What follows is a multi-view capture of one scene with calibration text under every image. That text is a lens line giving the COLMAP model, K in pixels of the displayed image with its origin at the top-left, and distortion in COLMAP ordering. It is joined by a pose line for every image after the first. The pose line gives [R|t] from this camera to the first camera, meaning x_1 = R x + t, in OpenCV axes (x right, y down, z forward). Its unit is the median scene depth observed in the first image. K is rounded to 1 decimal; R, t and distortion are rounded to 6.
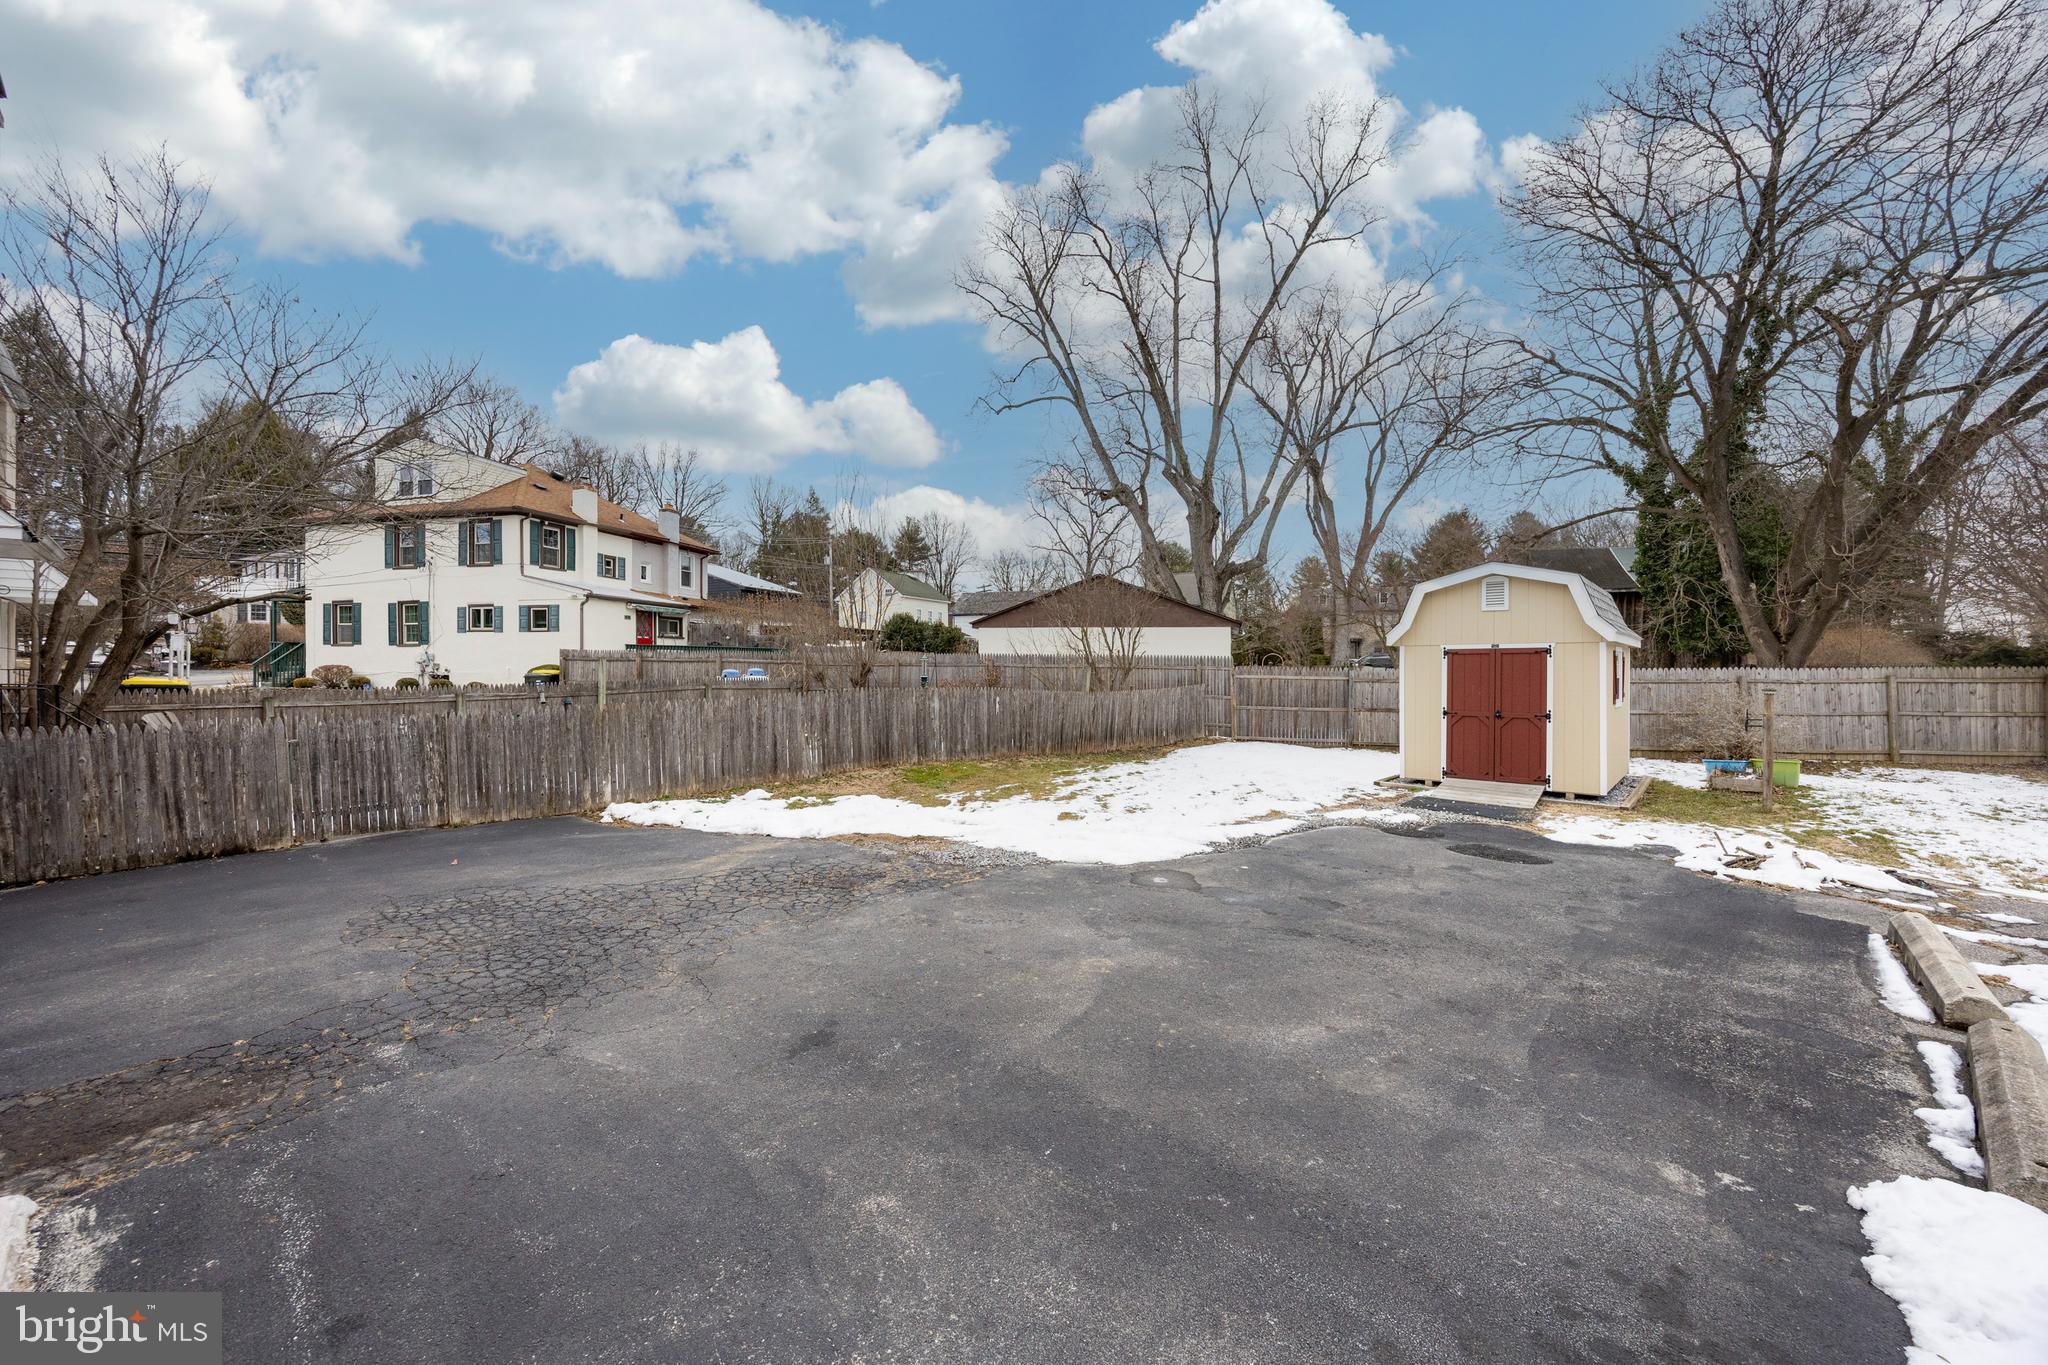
lens RADIAL K [[772.0, 0, 1022.2], [0, 772.0, 680.6], [0, 0, 1]] dist [-0.005425, 0.000175]
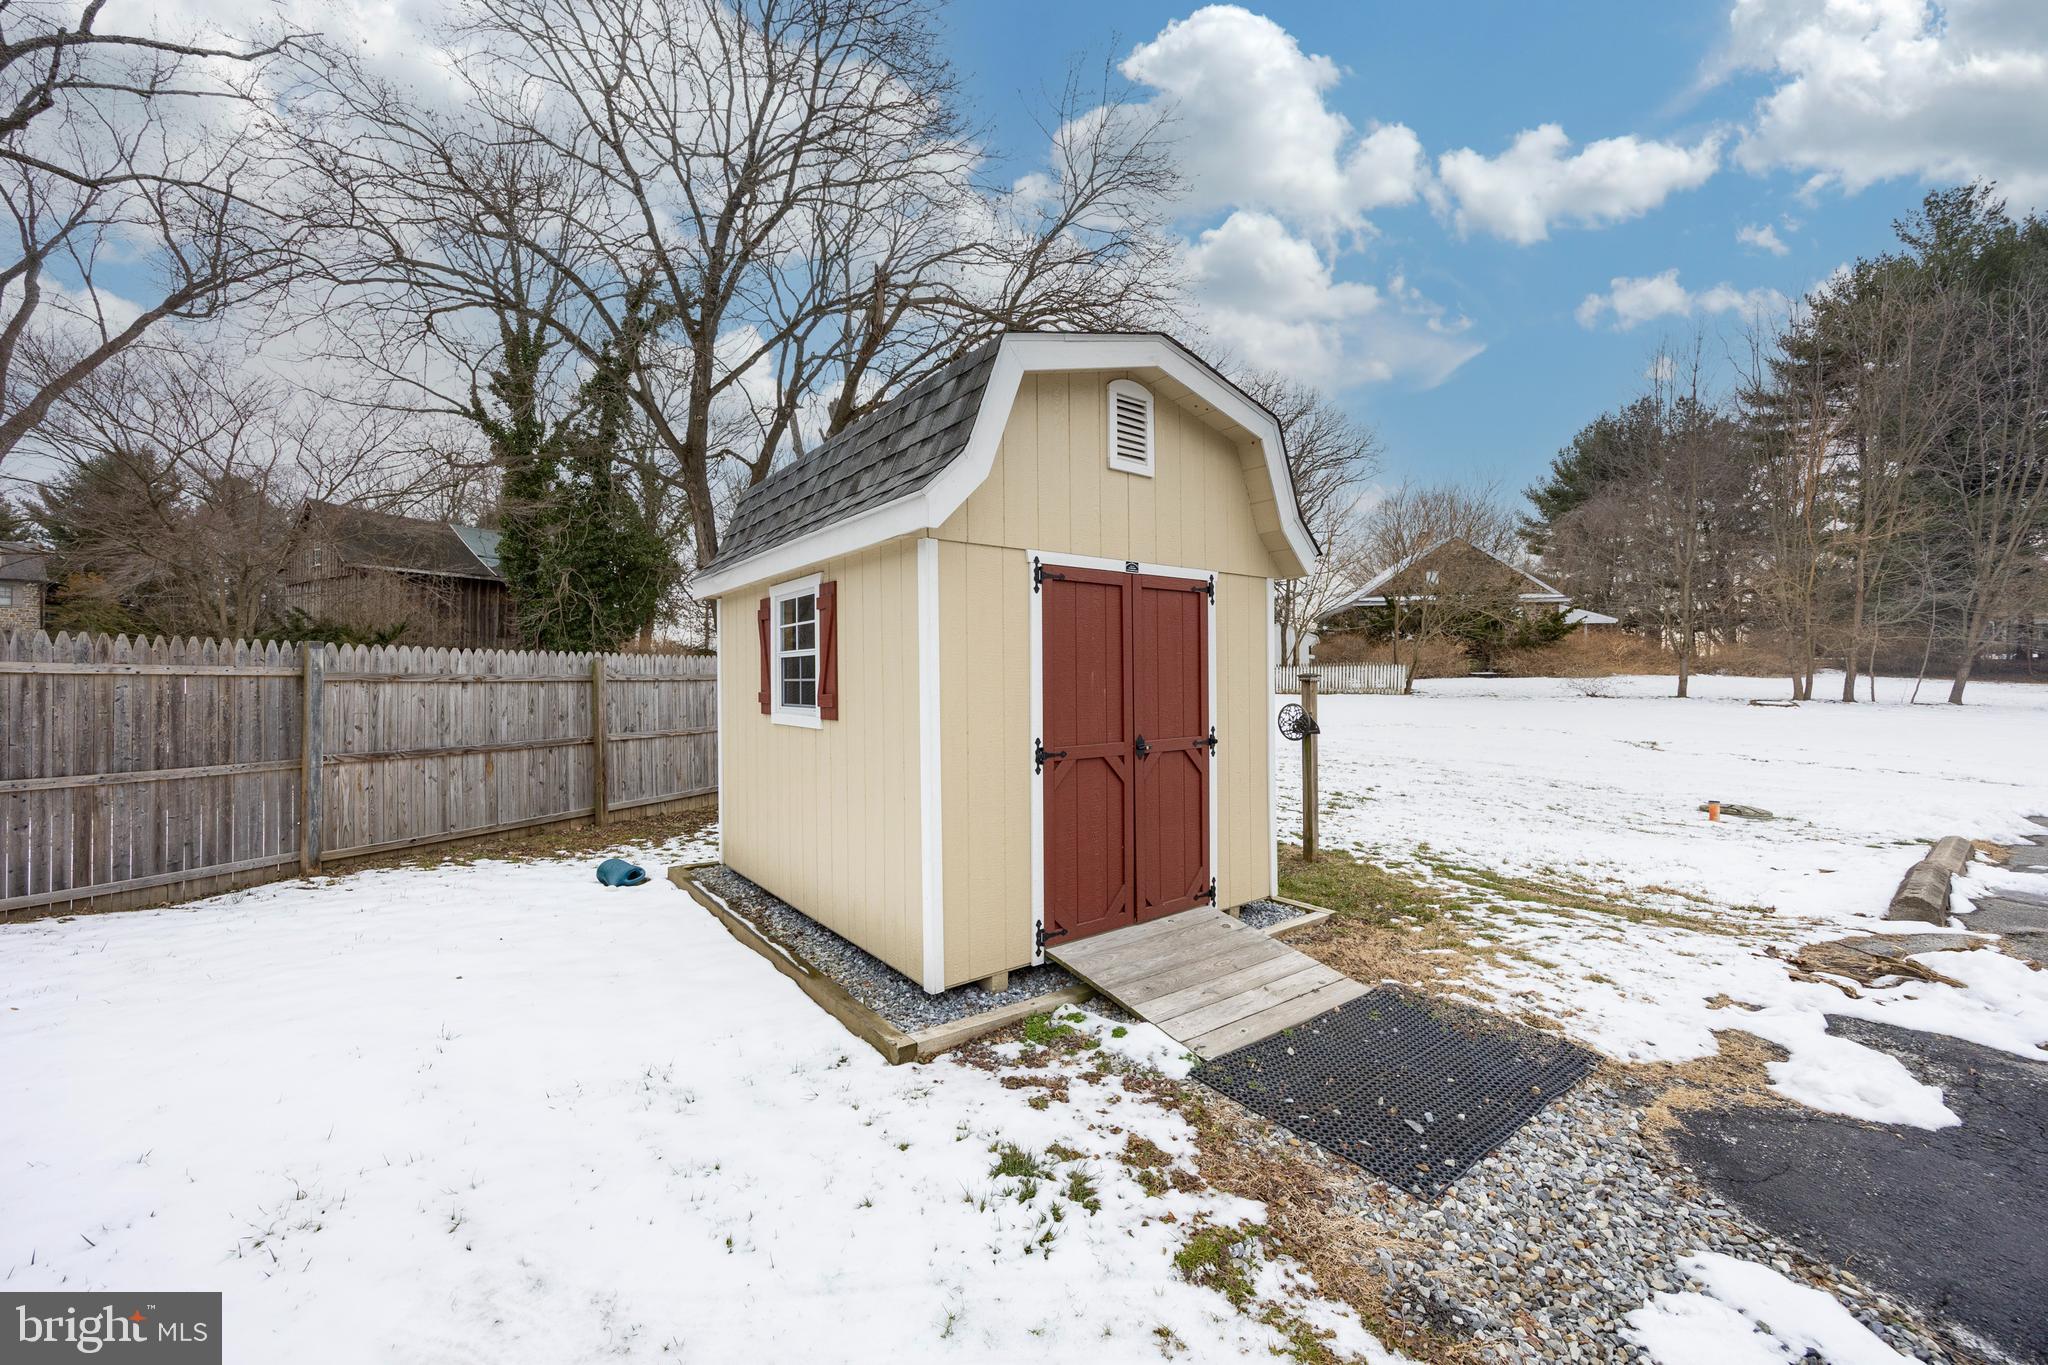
lens RADIAL K [[783.6, 0, 1012.1], [0, 783.6, 687.3], [0, 0, 1]] dist [0.001216, 0.000218]
pose [[0.190257, -0.012889, 0.981650, 0.172101], [0.017793, 0.999795, 0.009679, 0.007302], [-0.981573, 0.015625, 0.190447, 0.758505]]
